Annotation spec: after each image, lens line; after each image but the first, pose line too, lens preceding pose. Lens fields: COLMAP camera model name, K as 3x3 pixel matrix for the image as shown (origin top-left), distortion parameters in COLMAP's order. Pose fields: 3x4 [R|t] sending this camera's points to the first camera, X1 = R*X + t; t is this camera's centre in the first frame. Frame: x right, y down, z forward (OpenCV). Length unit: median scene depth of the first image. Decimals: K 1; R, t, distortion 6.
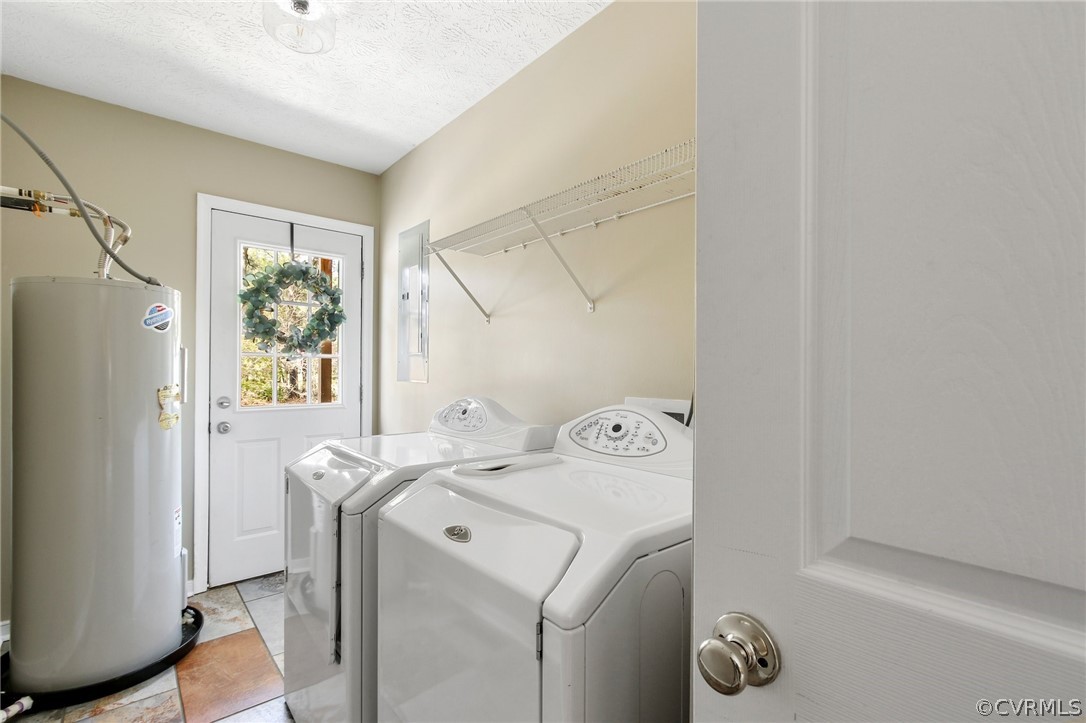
lens RADIAL K [[496.9, 0, 542.8], [0, 496.9, 362.7], [0, 0, 1]] dist [-0.003760, 0.003873]
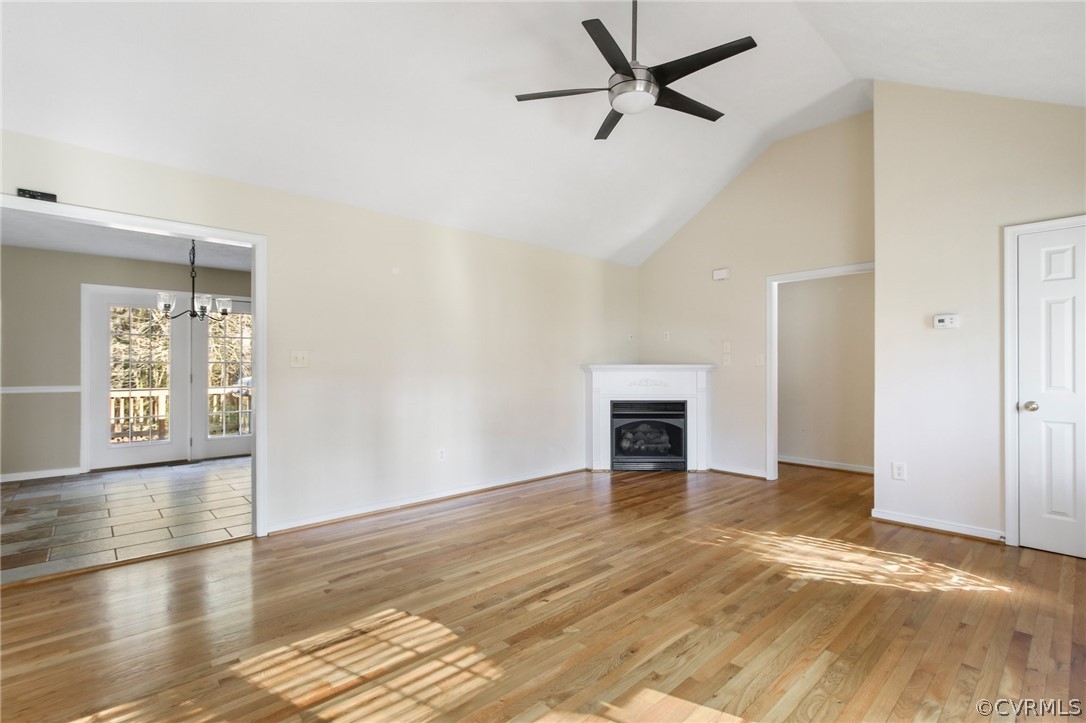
lens RADIAL K [[496.9, 0, 541.6], [0, 496.9, 361.3], [0, 0, 1]] dist [-0.003760, 0.003873]
pose [[0.217003, -0.007150, -0.976145, 0.328217], [0.013382, 0.999901, -0.004349, 0.003061], [0.976079, -0.012119, 0.217077, -0.497884]]
